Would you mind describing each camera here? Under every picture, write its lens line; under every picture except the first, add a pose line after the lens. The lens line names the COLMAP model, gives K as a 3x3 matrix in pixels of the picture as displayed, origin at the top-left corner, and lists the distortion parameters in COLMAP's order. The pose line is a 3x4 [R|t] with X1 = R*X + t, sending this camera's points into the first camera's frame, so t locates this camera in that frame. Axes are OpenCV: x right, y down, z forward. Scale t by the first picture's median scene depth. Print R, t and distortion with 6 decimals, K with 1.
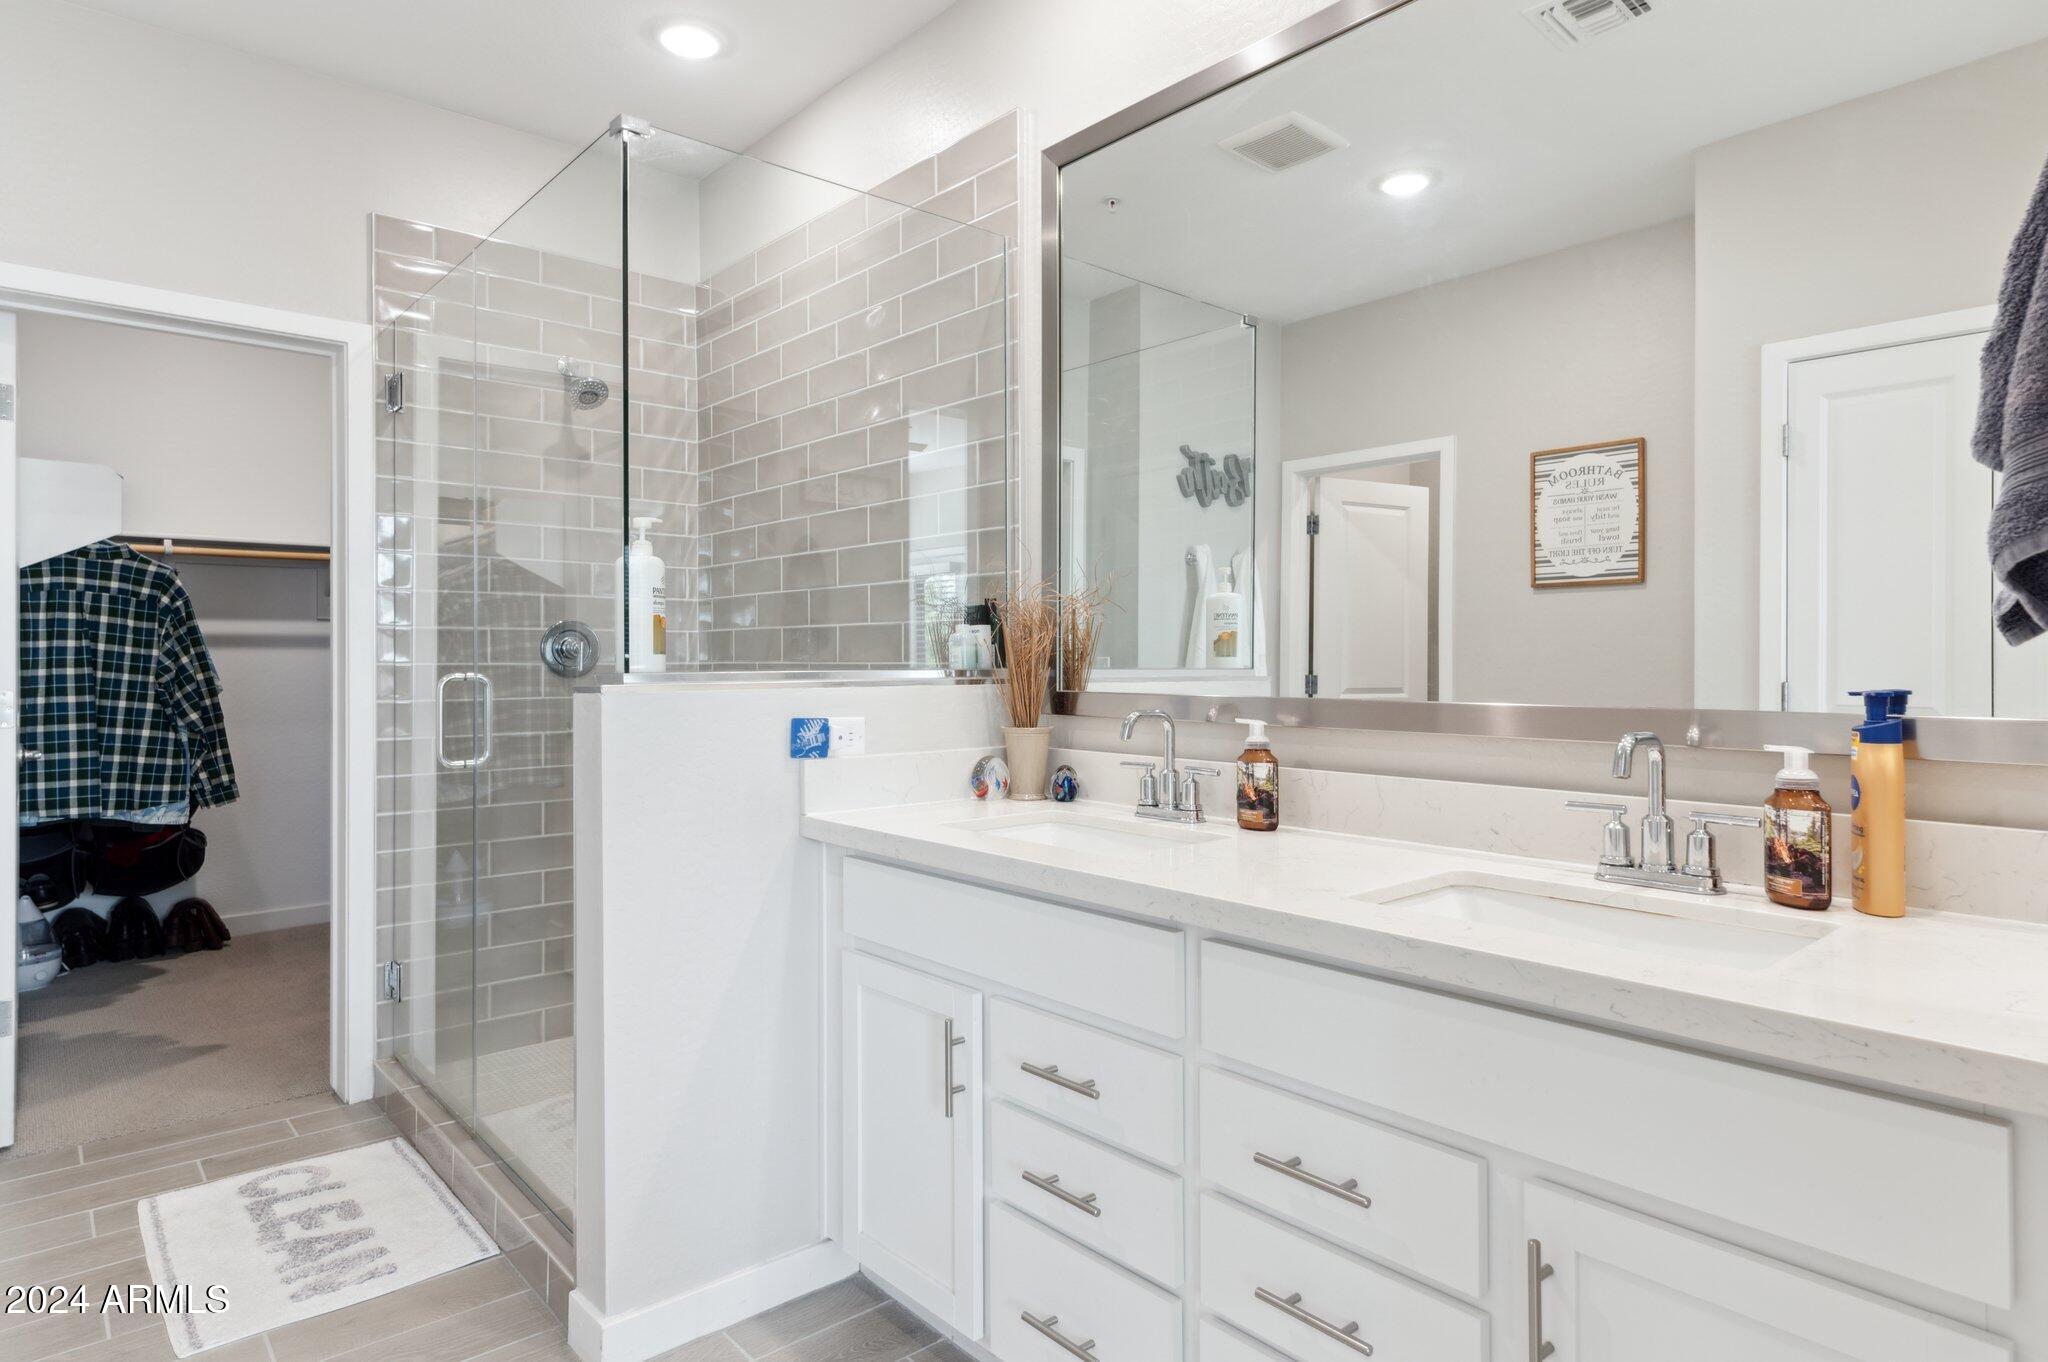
lens RADIAL K [[1162.2, 0, 1023.0], [0, 1162.2, 667.6], [0, 0, 1]] dist [0.006371, 0.001471]
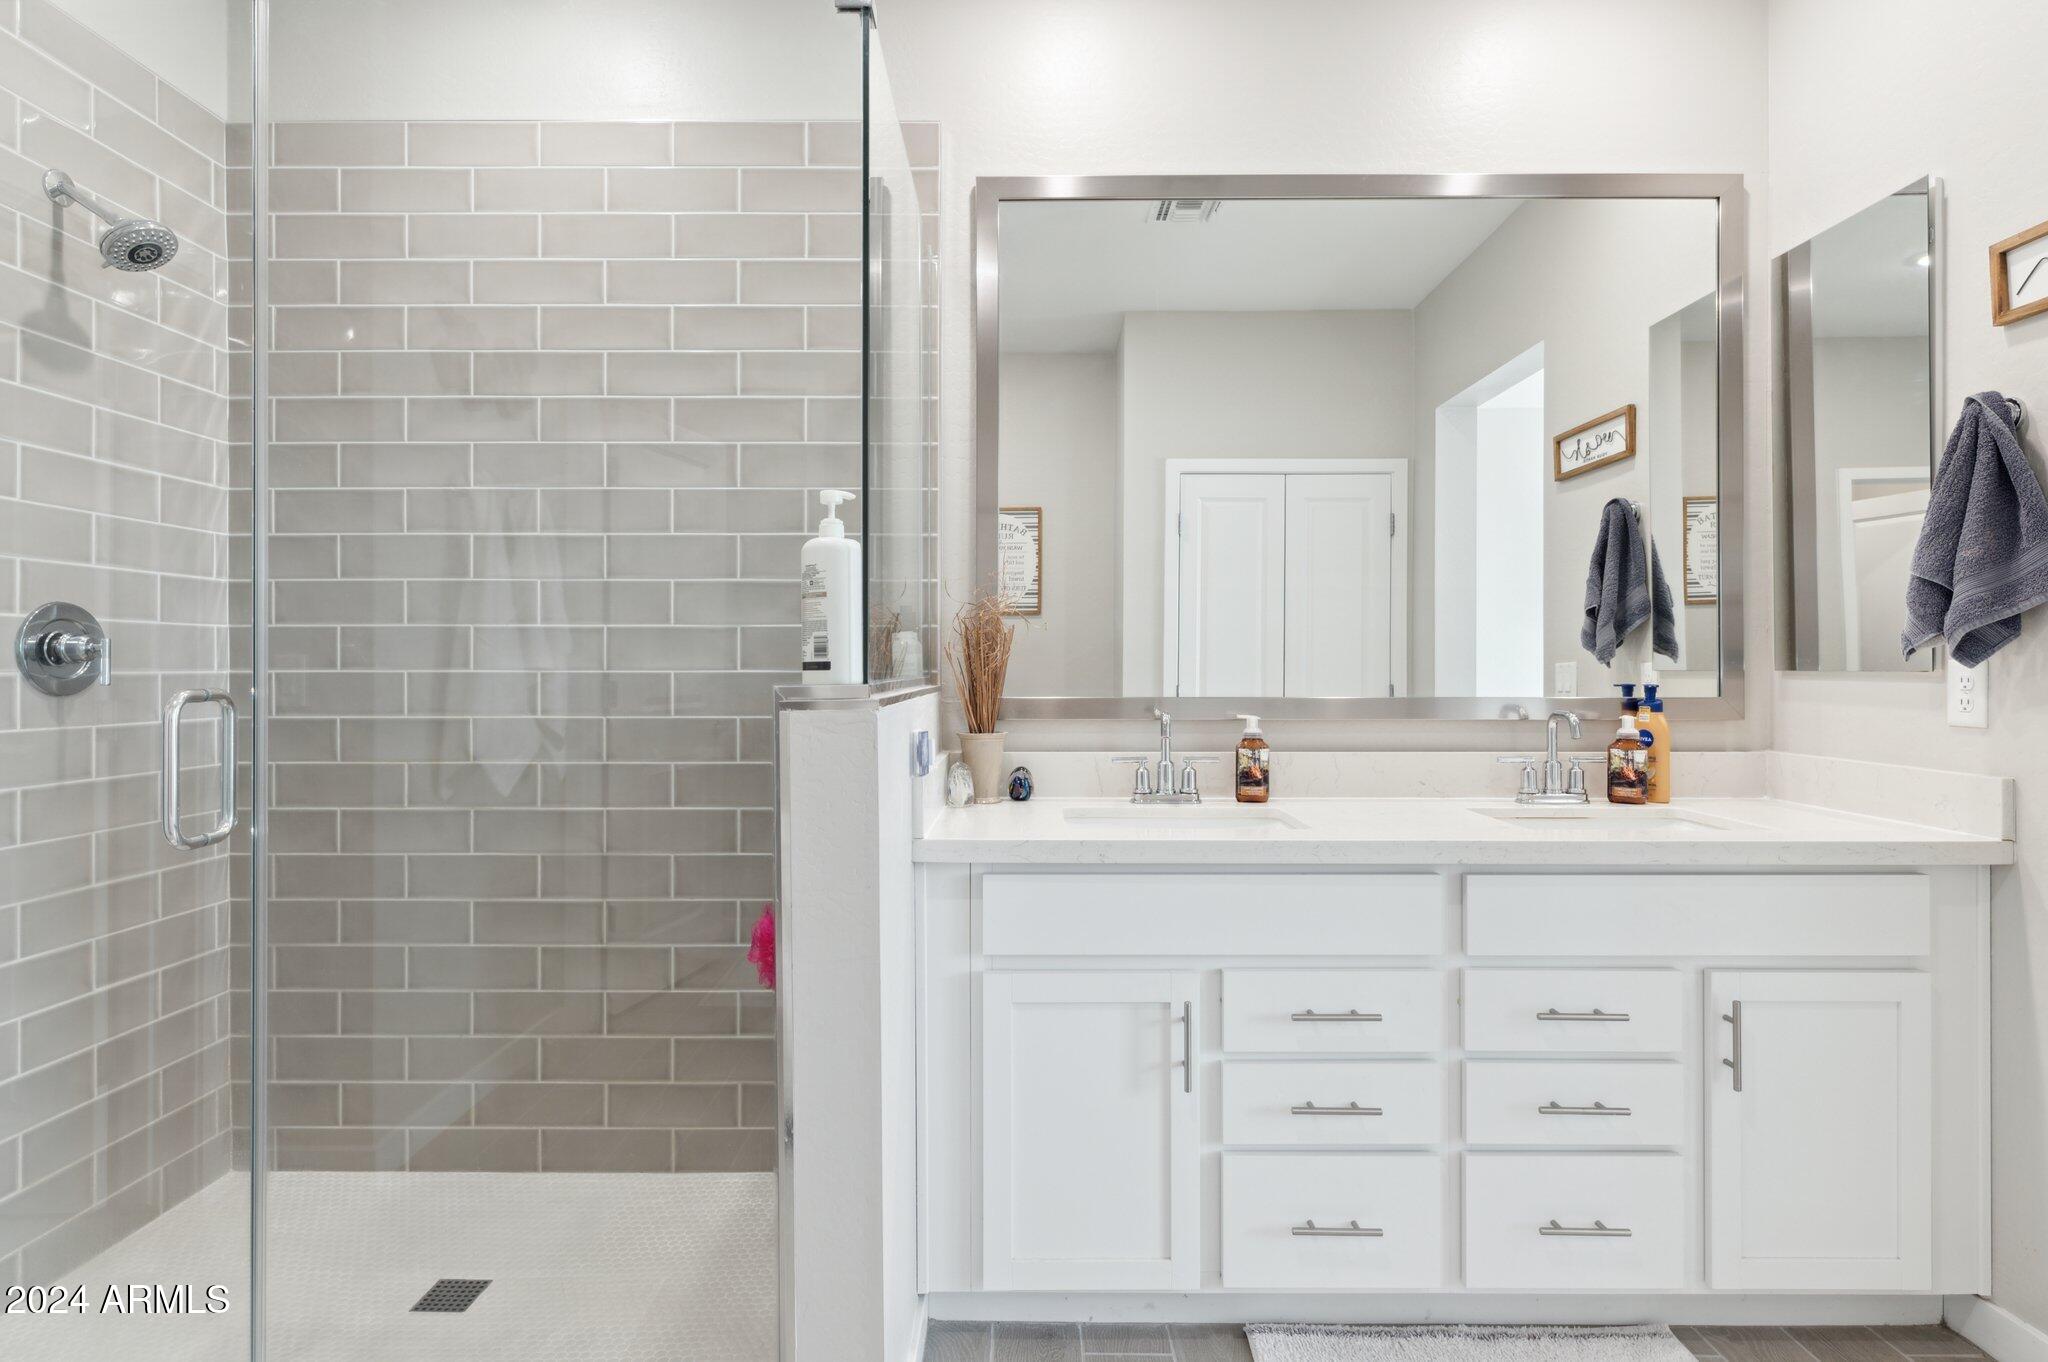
lens RADIAL K [[1040.8, 0, 1024.0], [0, 1040.8, 681.0], [0, 0, 1]] dist [0.000635, -0.000212]
pose [[0.659695, -0.005440, 0.751514, -0.497869], [0.004934, 0.999984, 0.002908, 0.001891], [-0.751517, 0.001789, 0.659711, 0.270164]]
